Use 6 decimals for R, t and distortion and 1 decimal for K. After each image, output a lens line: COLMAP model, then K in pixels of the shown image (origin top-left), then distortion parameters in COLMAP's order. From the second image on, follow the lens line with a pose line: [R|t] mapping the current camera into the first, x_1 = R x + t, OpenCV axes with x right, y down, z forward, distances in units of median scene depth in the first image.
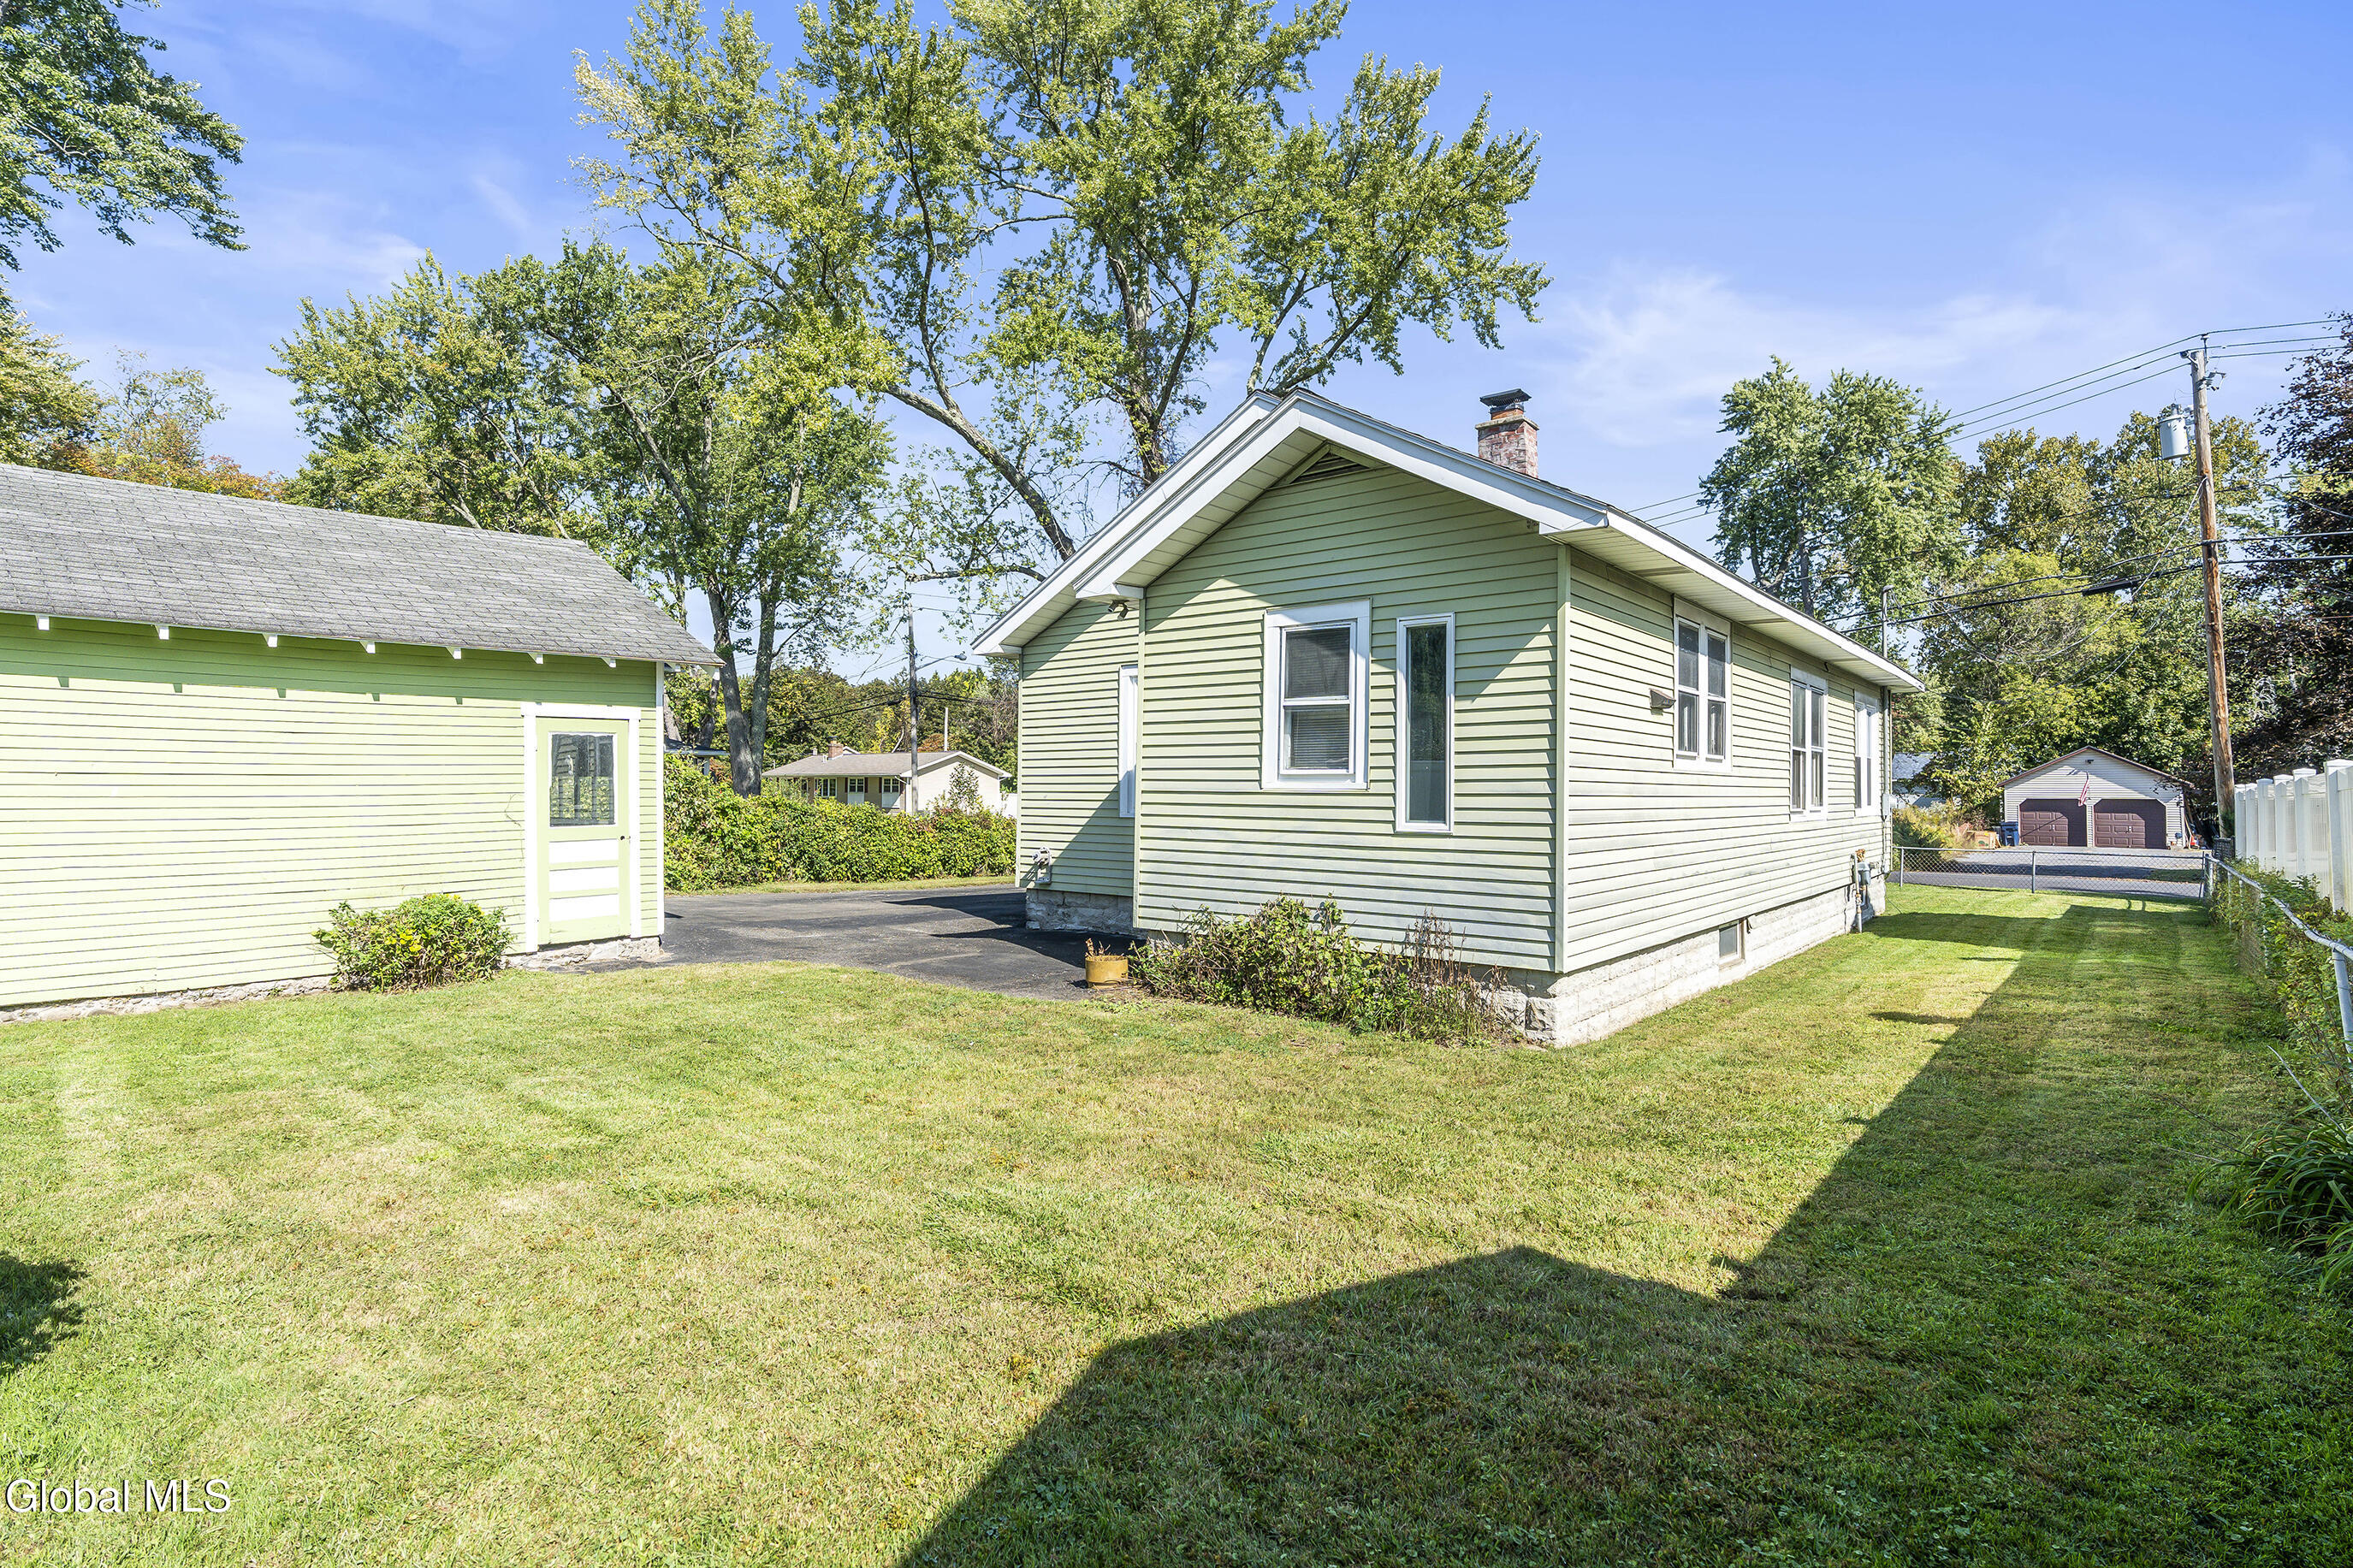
lens RADIAL K [[1245.1, 0, 1176.5], [0, 1245.1, 784.0], [0, 0, 1]] dist [-0.011544, 0.002197]
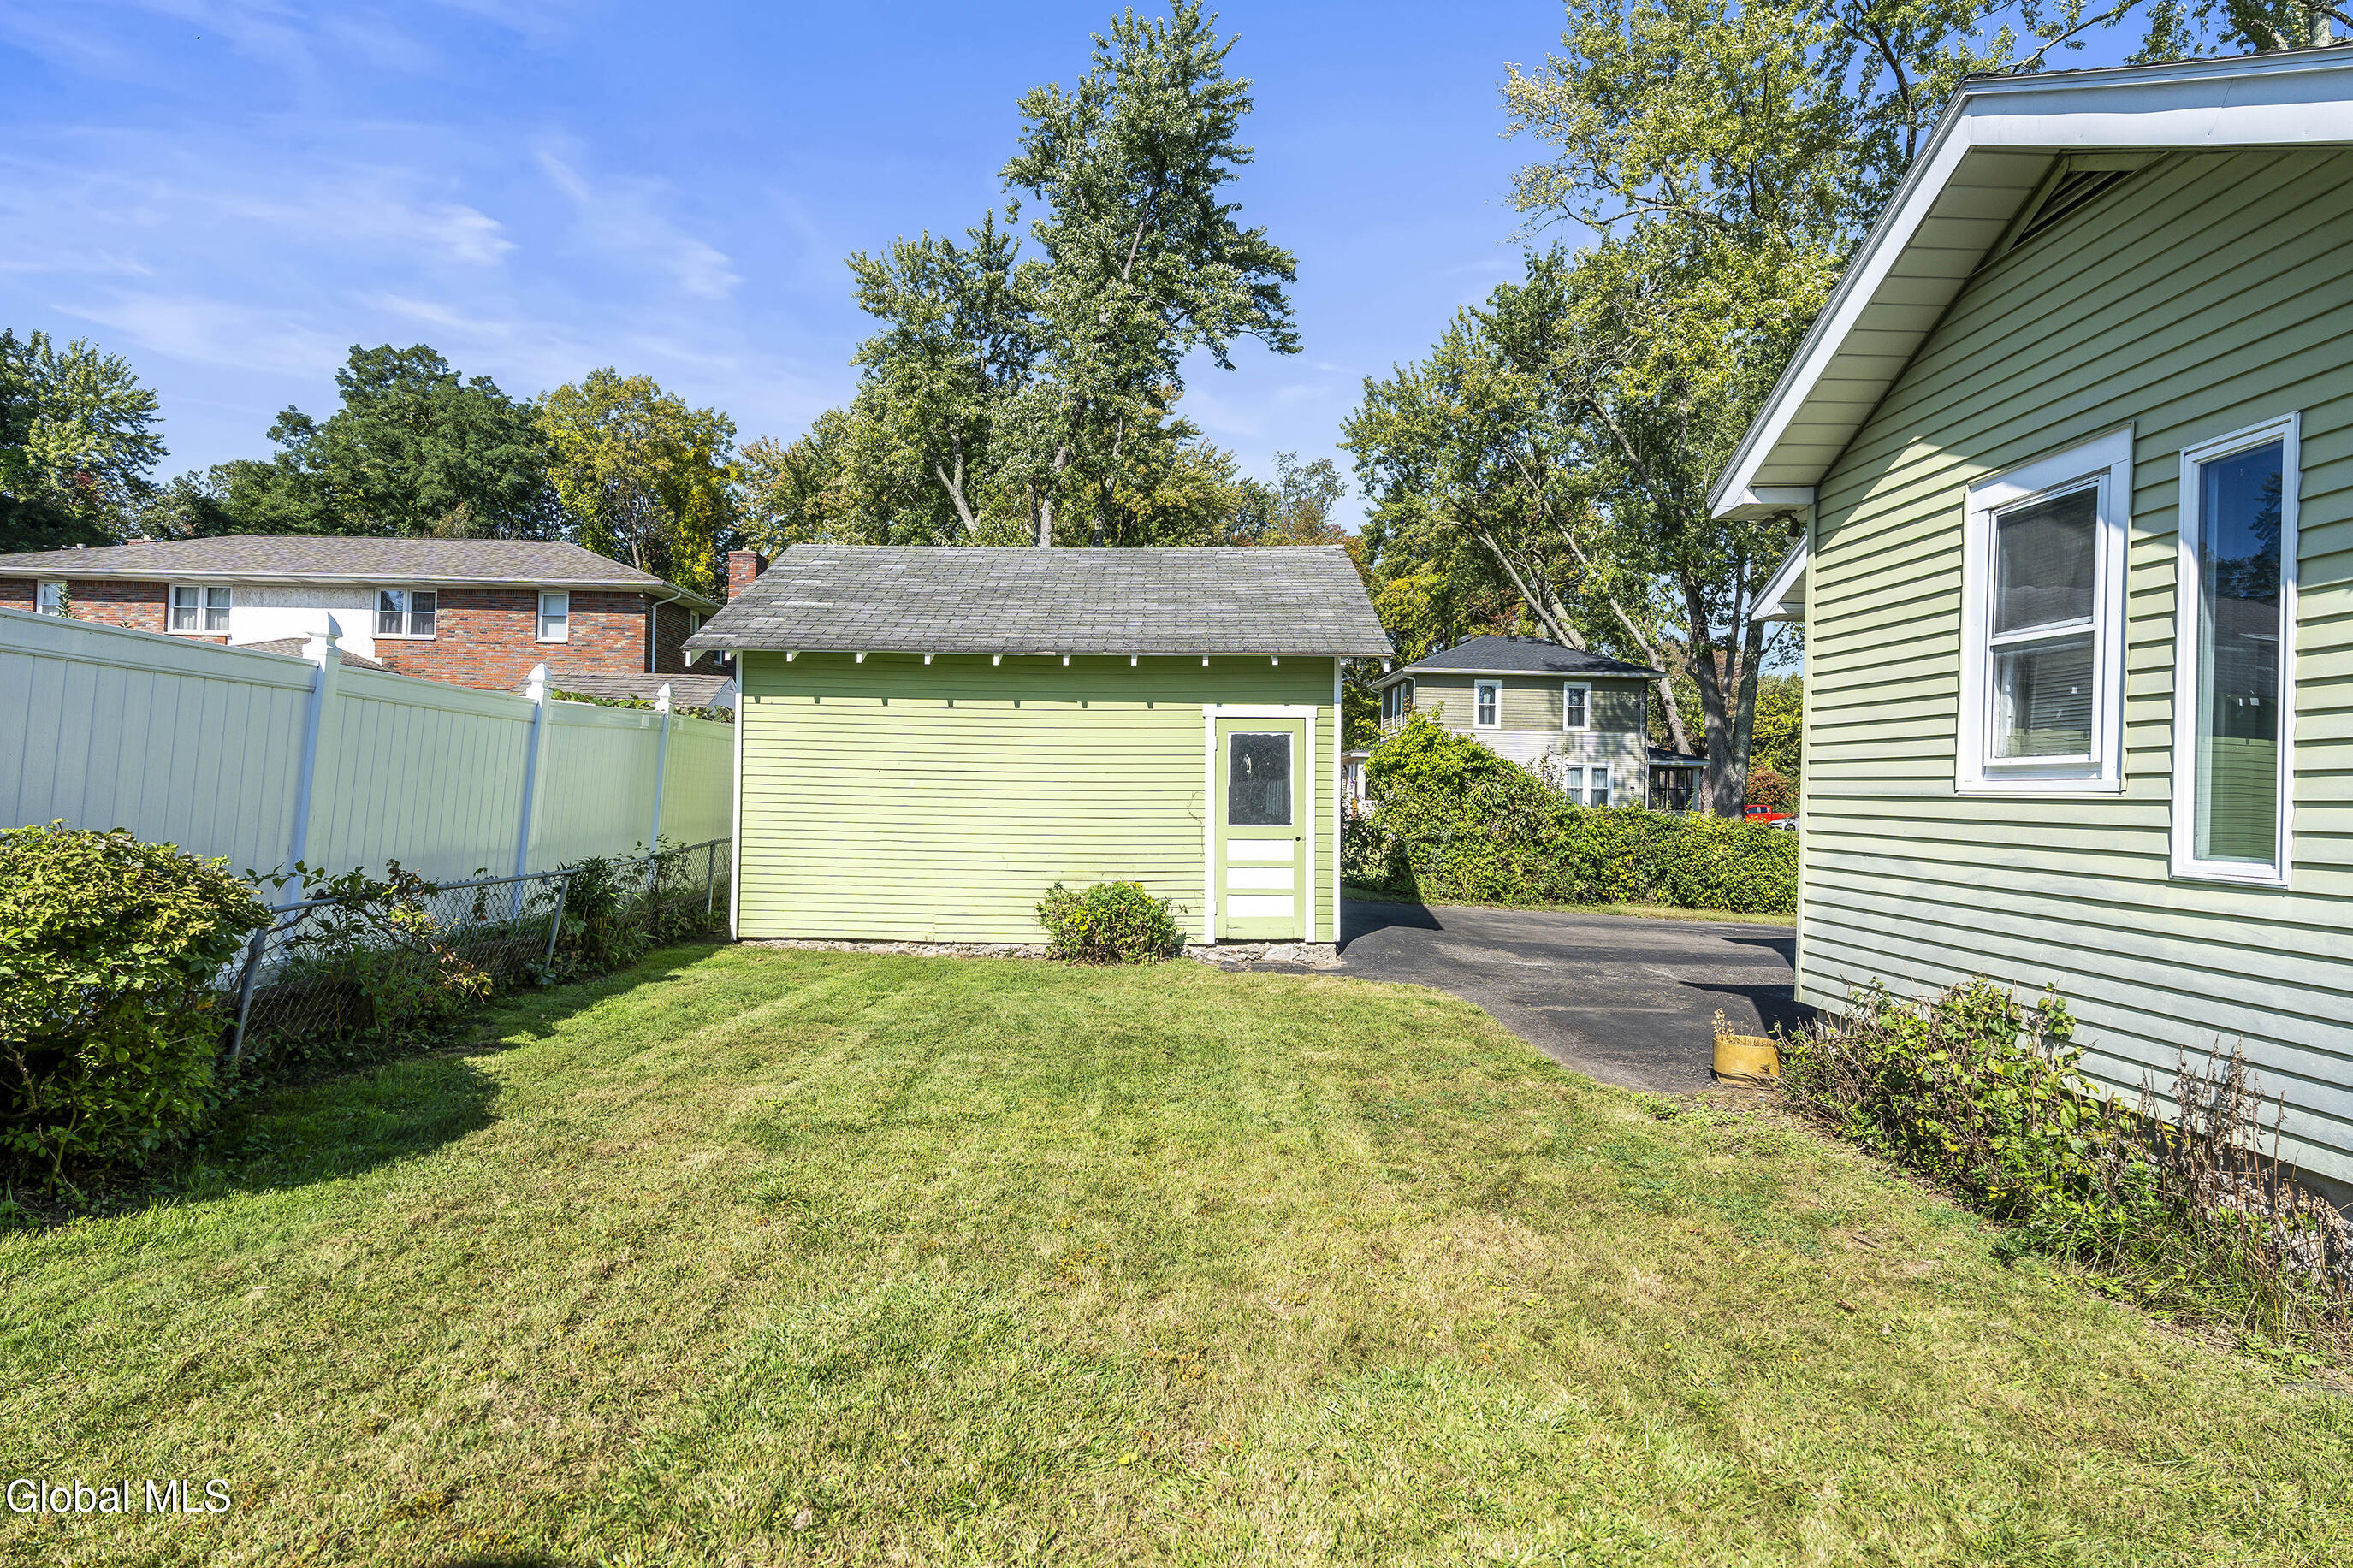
lens RADIAL K [[1245.1, 0, 1176.5], [0, 1245.1, 784.0], [0, 0, 1]] dist [-0.011544, 0.002197]
pose [[0.616765, 0.003183, -0.787141, 0.292959], [-0.015235, 0.999853, -0.007894, 0.010307], [0.787000, 0.016861, 0.616722, 0.345707]]
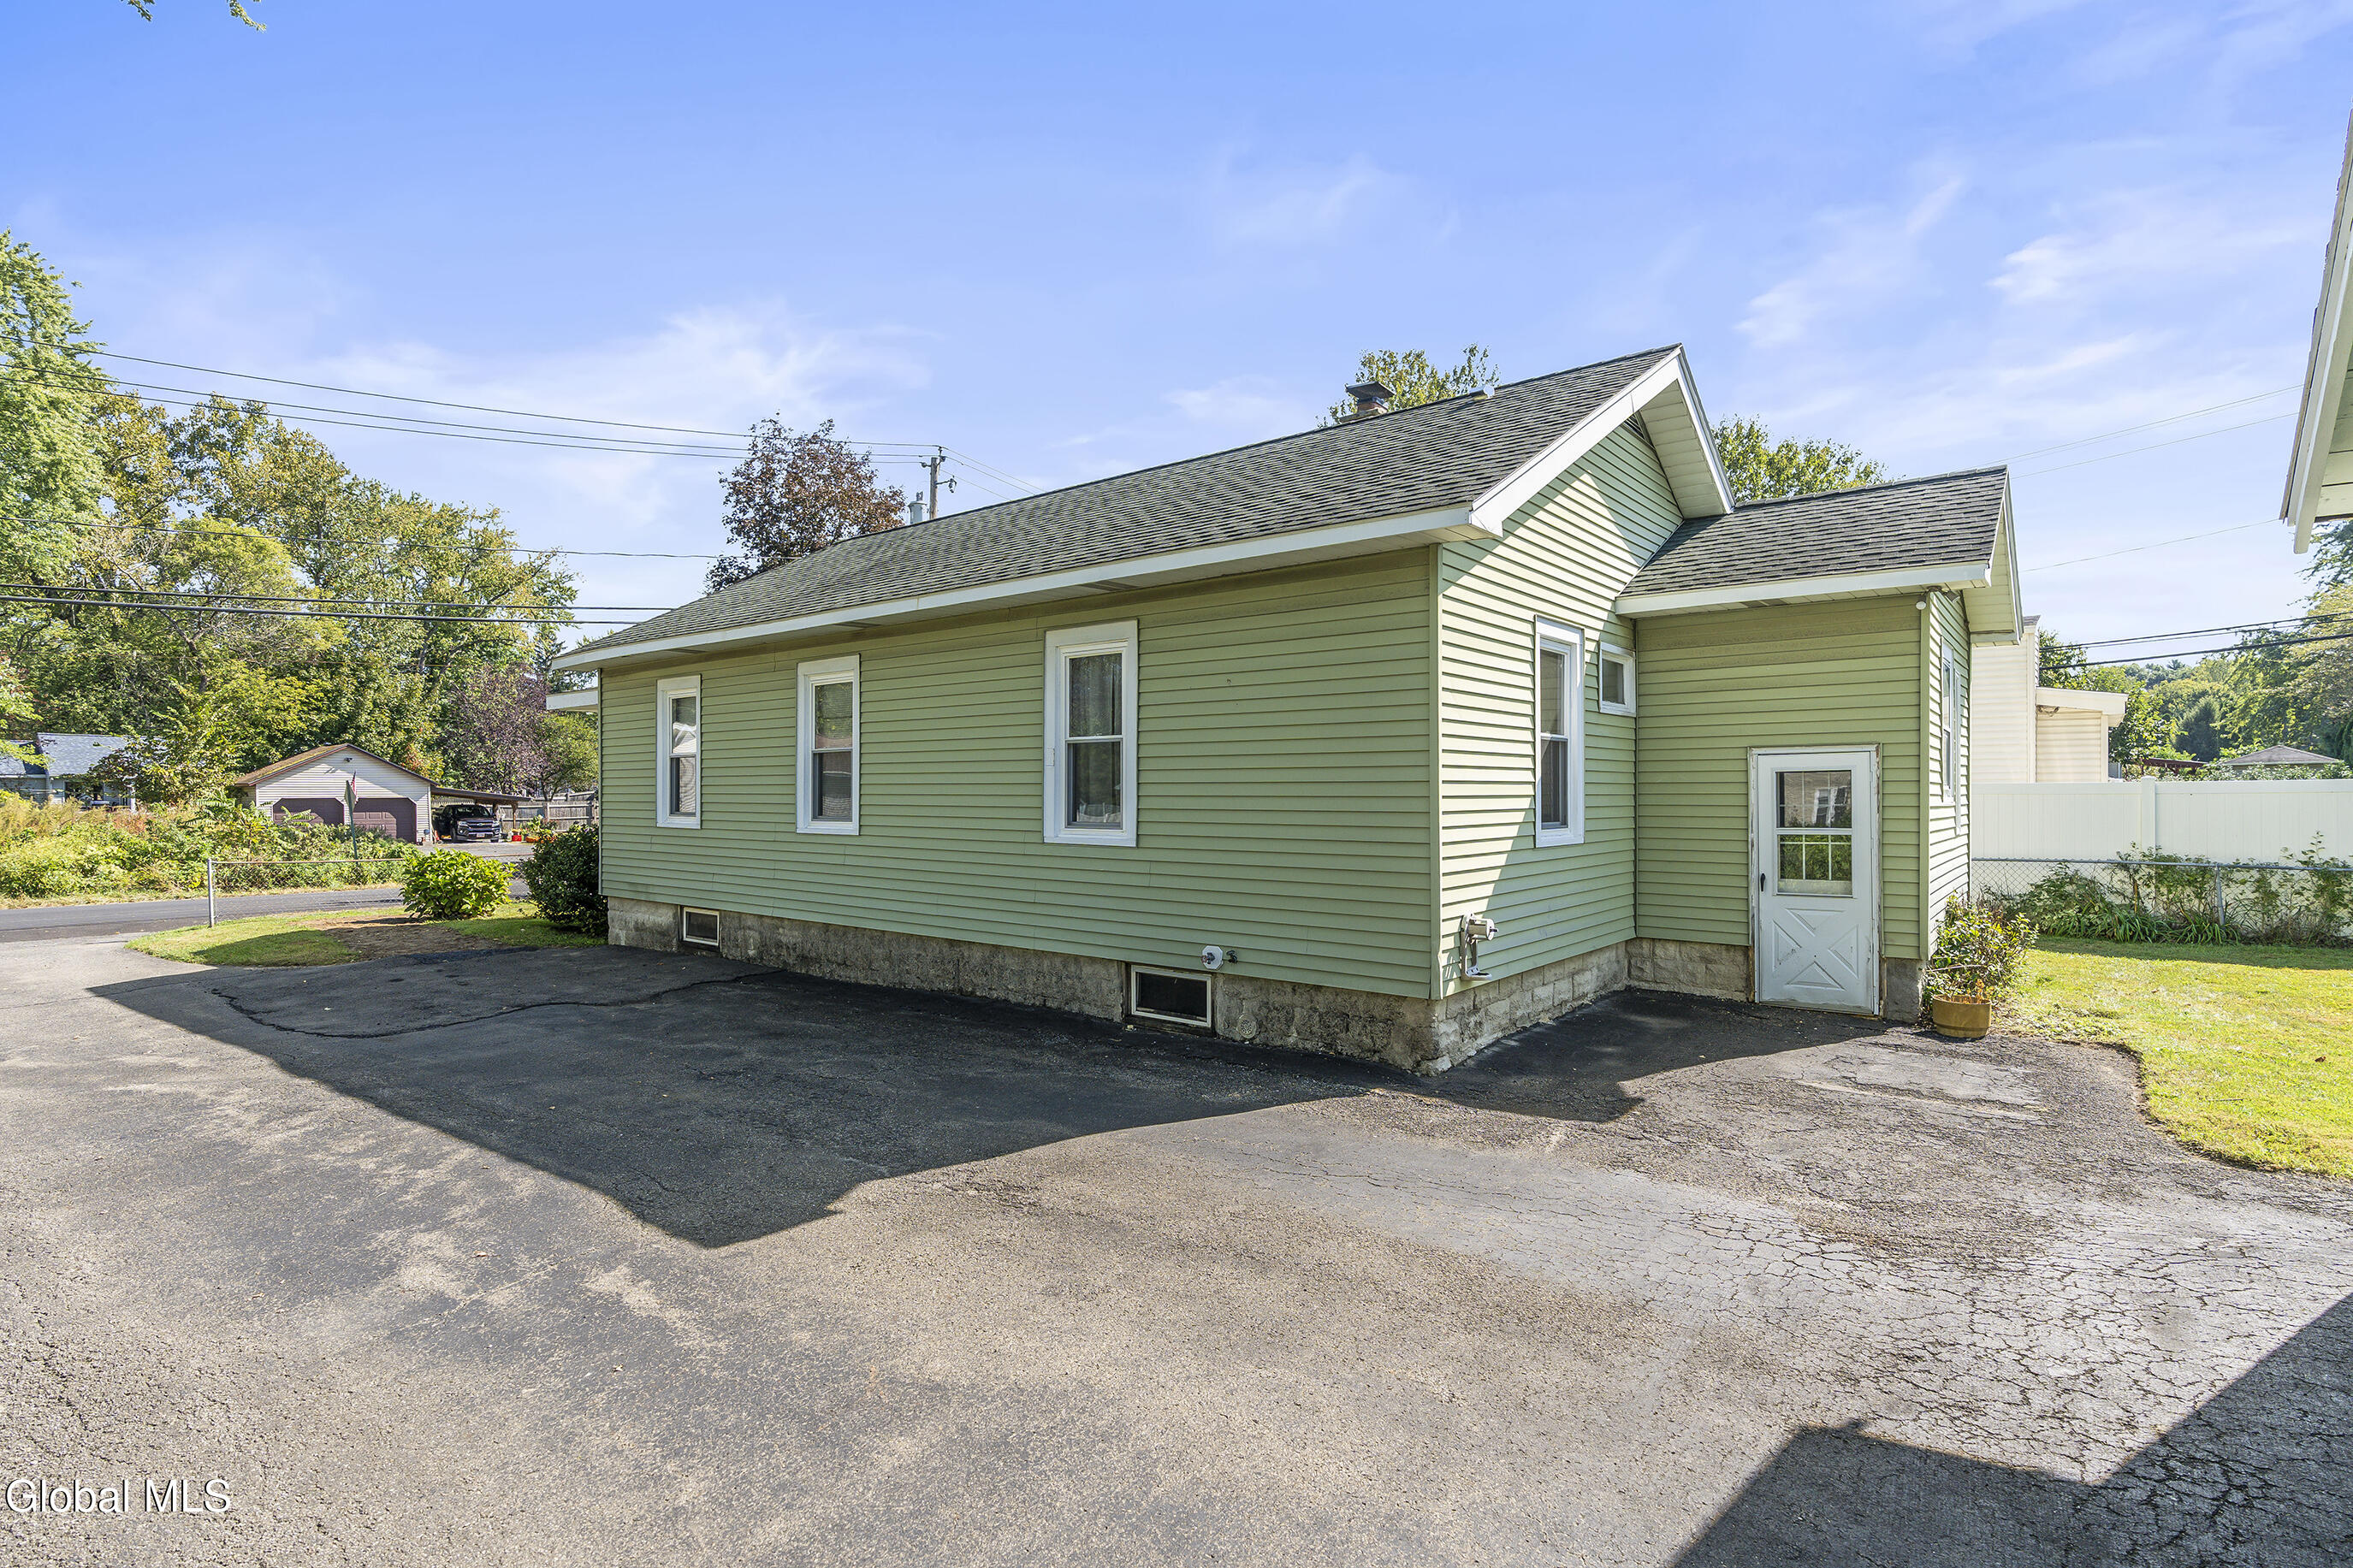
lens RADIAL K [[1195.8, 0, 1176.5], [0, 1195.8, 784.0], [0, 0, 1]] dist [0.001060, 0.000070]
pose [[0.003124, -0.001140, 0.999994, -0.621942], [-0.017339, 0.999849, 0.001194, -0.032063], [-0.999845, -0.017343, 0.003104, 0.898136]]
